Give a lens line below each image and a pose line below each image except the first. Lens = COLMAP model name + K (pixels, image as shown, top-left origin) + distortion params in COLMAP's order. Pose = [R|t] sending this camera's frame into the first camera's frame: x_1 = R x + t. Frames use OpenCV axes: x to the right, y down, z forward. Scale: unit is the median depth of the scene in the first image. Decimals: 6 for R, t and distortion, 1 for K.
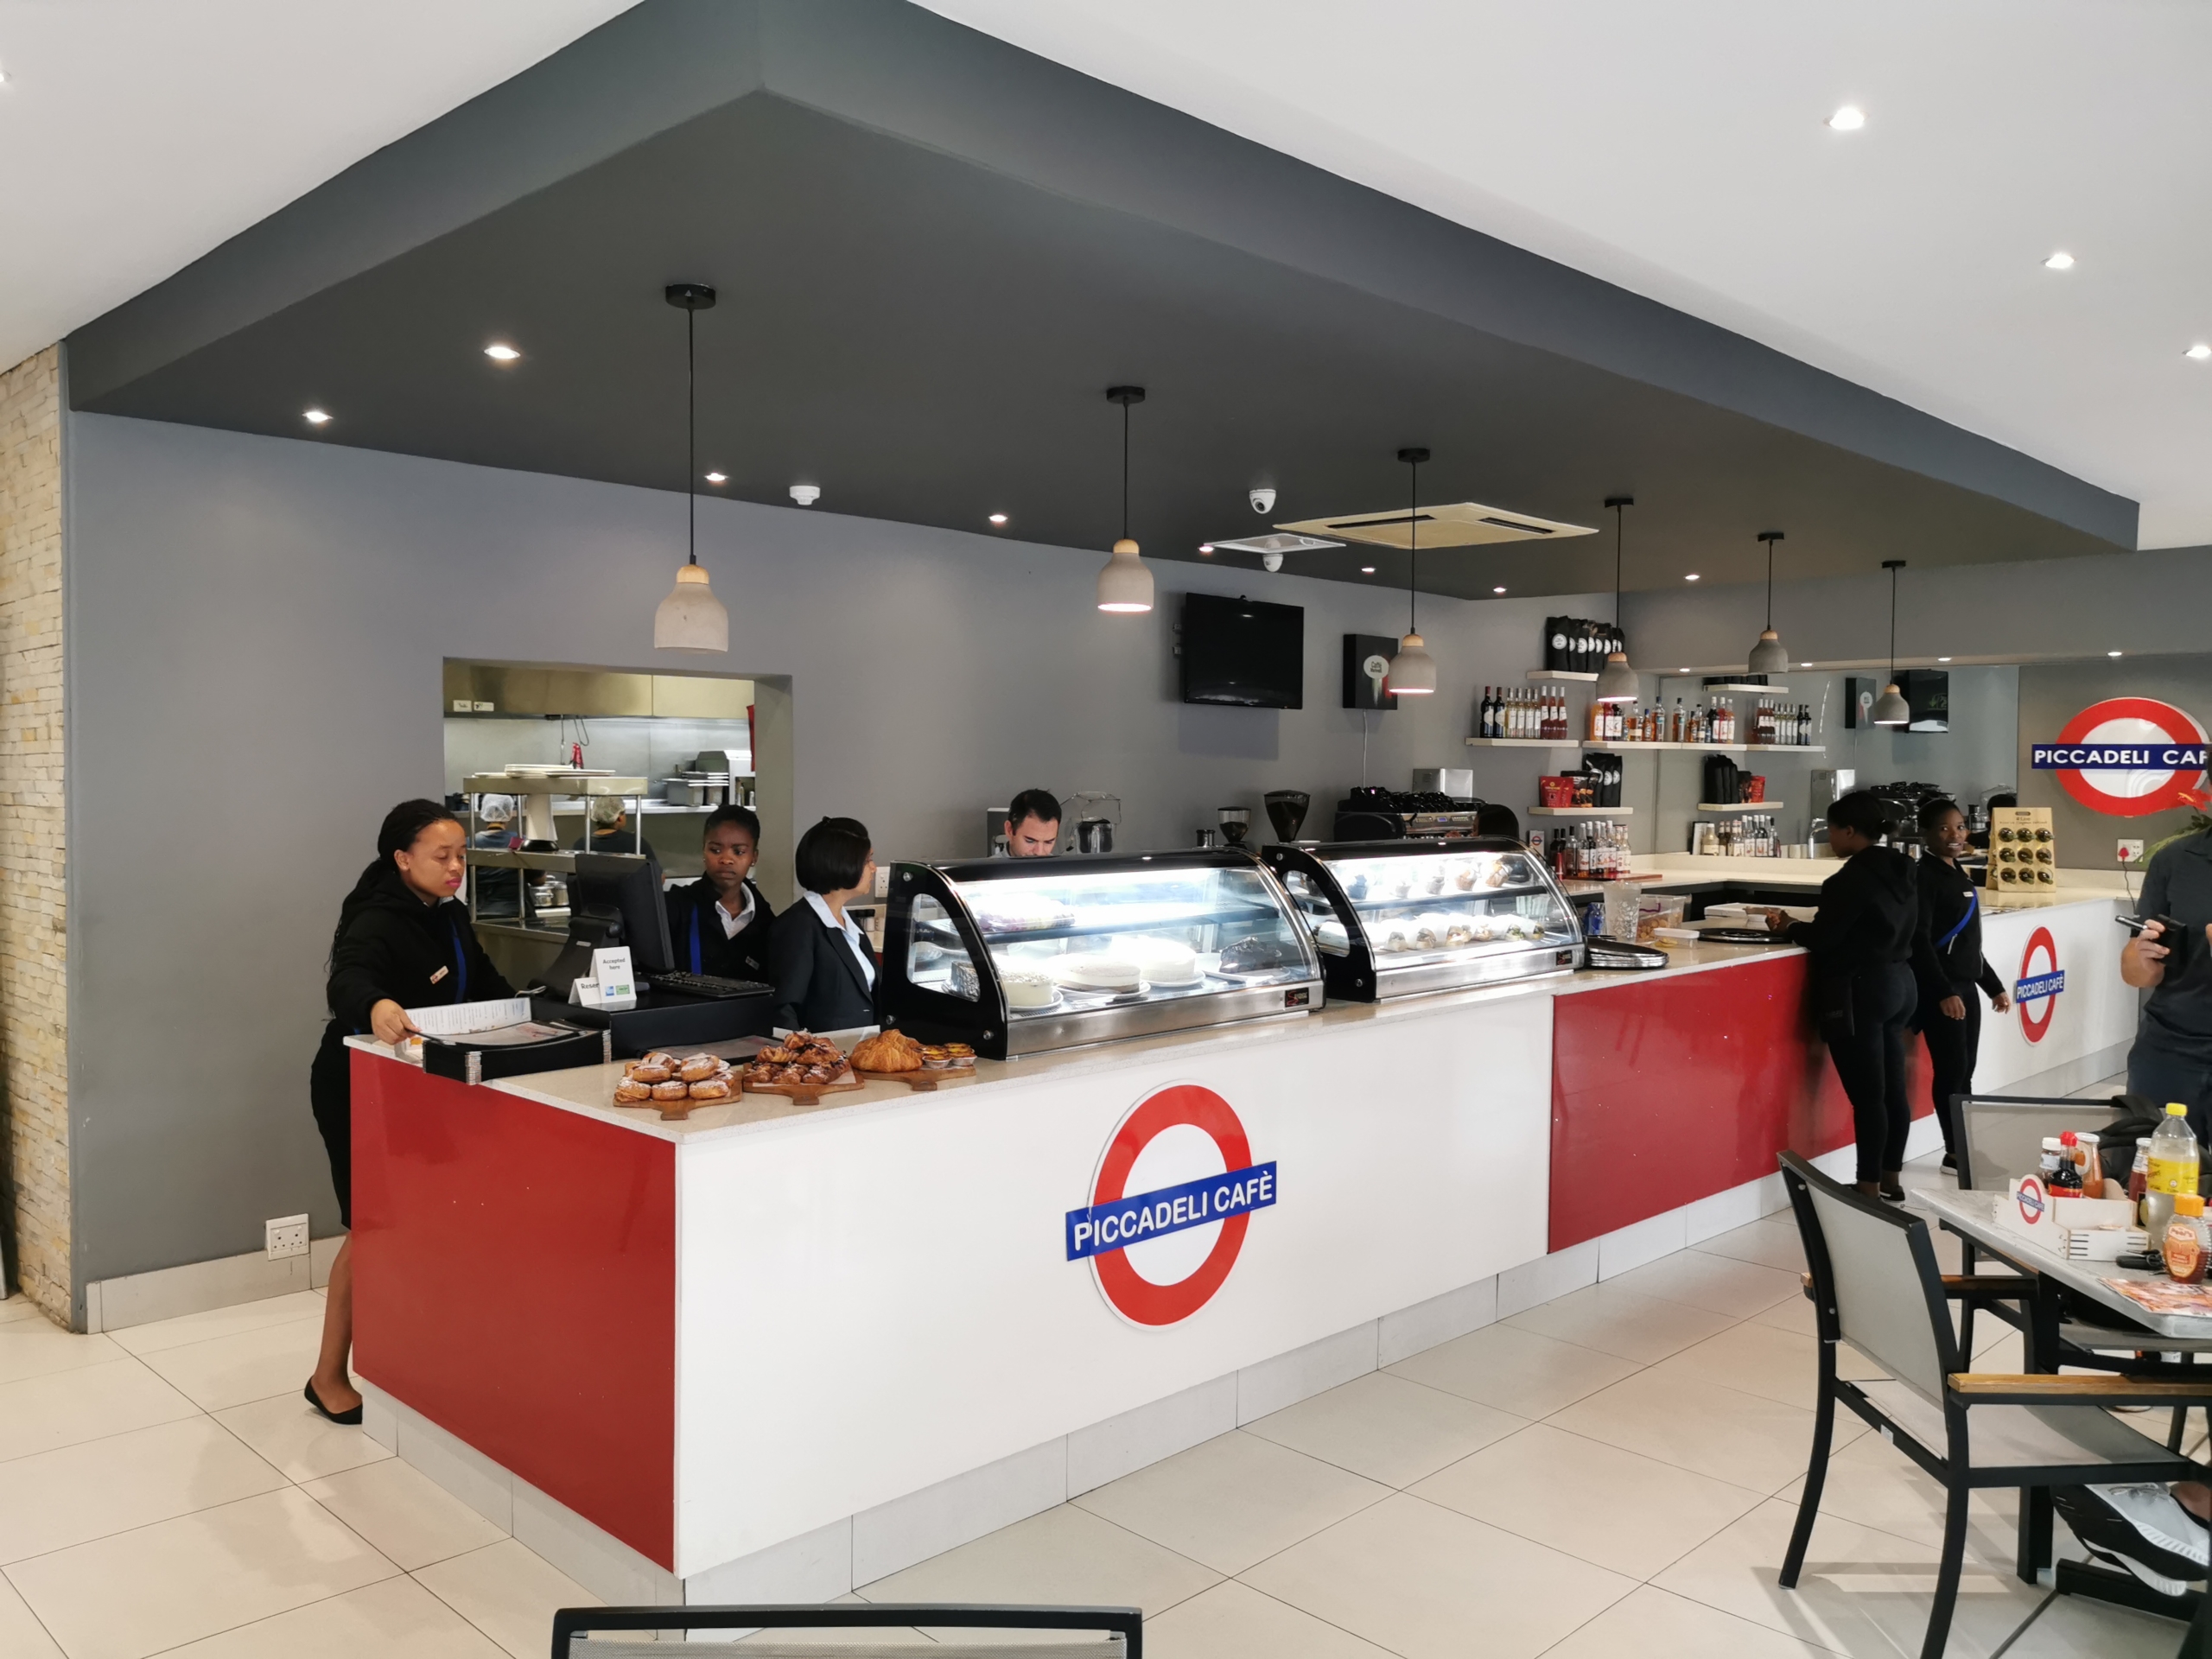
lens RADIAL K [[1732.7, 0, 1100.8], [0, 1732.7, 822.8], [0, 0, 1]] dist [0.012484, 0.001456]
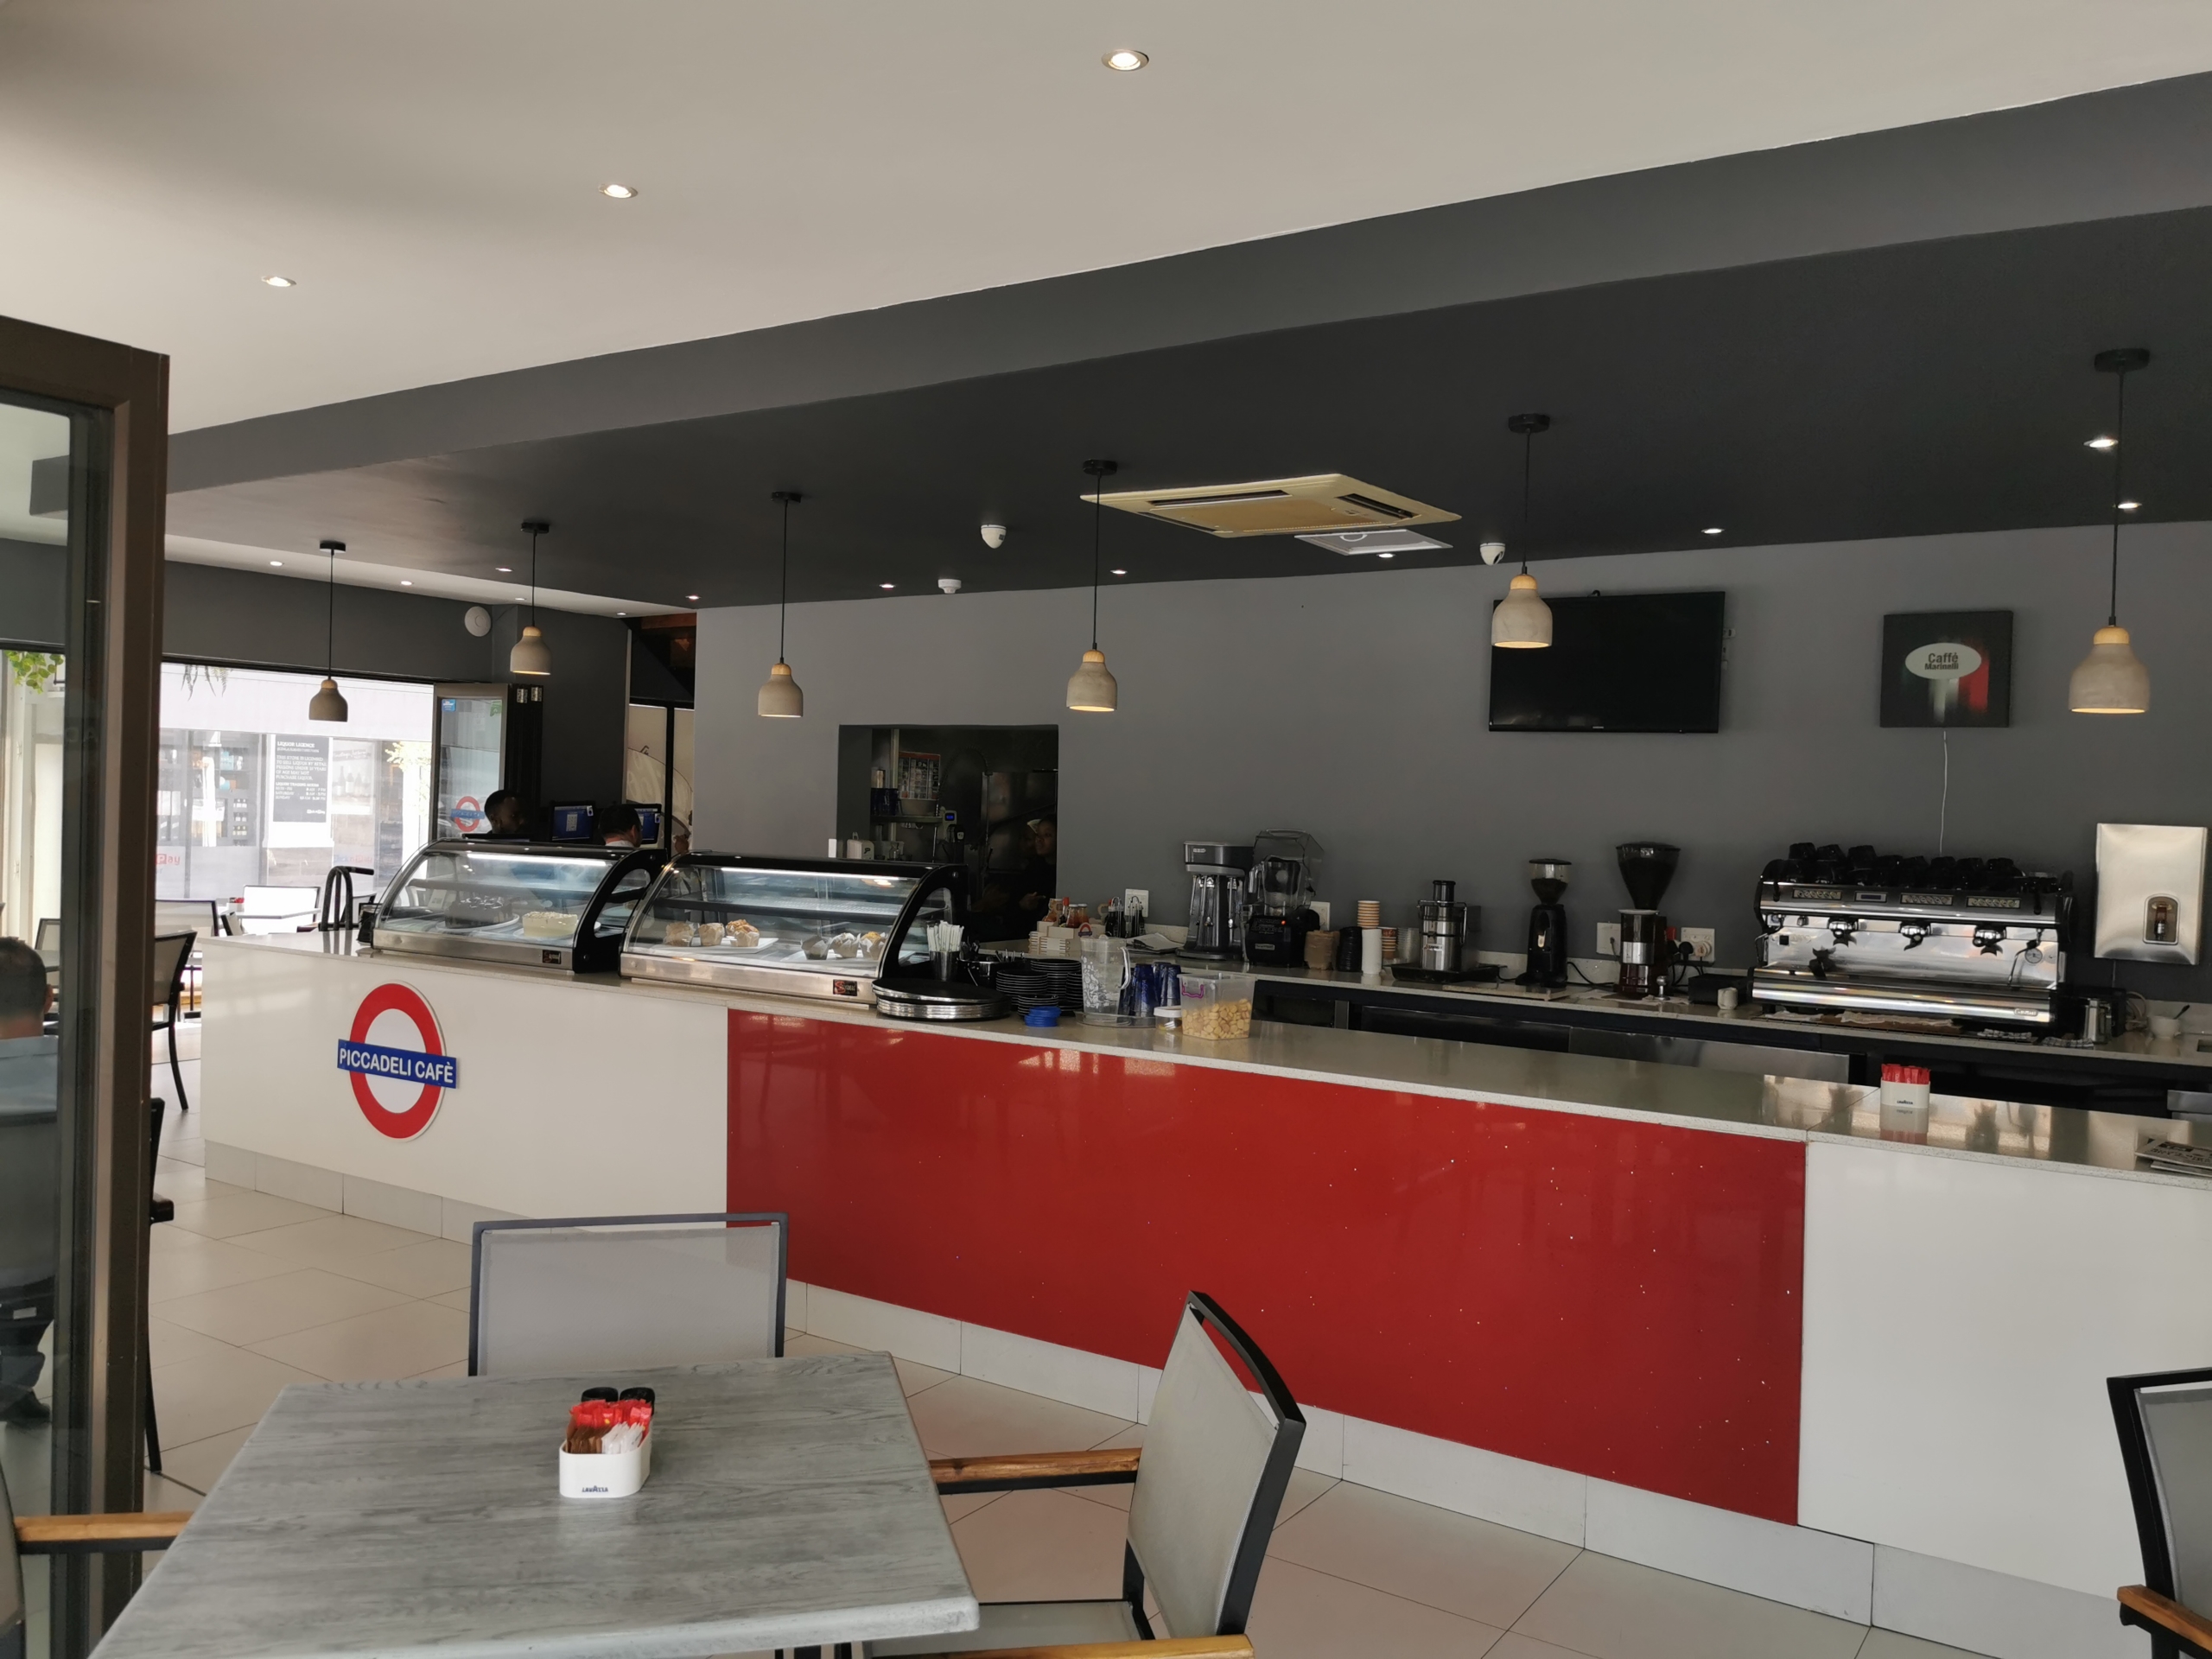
lens RADIAL K [[1732.7, 0, 1100.2], [0, 1732.7, 834.4], [0, 0, 1]] dist [0.012484, 0.001456]
pose [[0.188107, 0.011001, -0.982087, 1.655195], [-0.056350, 0.998411, 0.000391, -0.018403], [0.980531, 0.055267, 0.188428, 1.288803]]
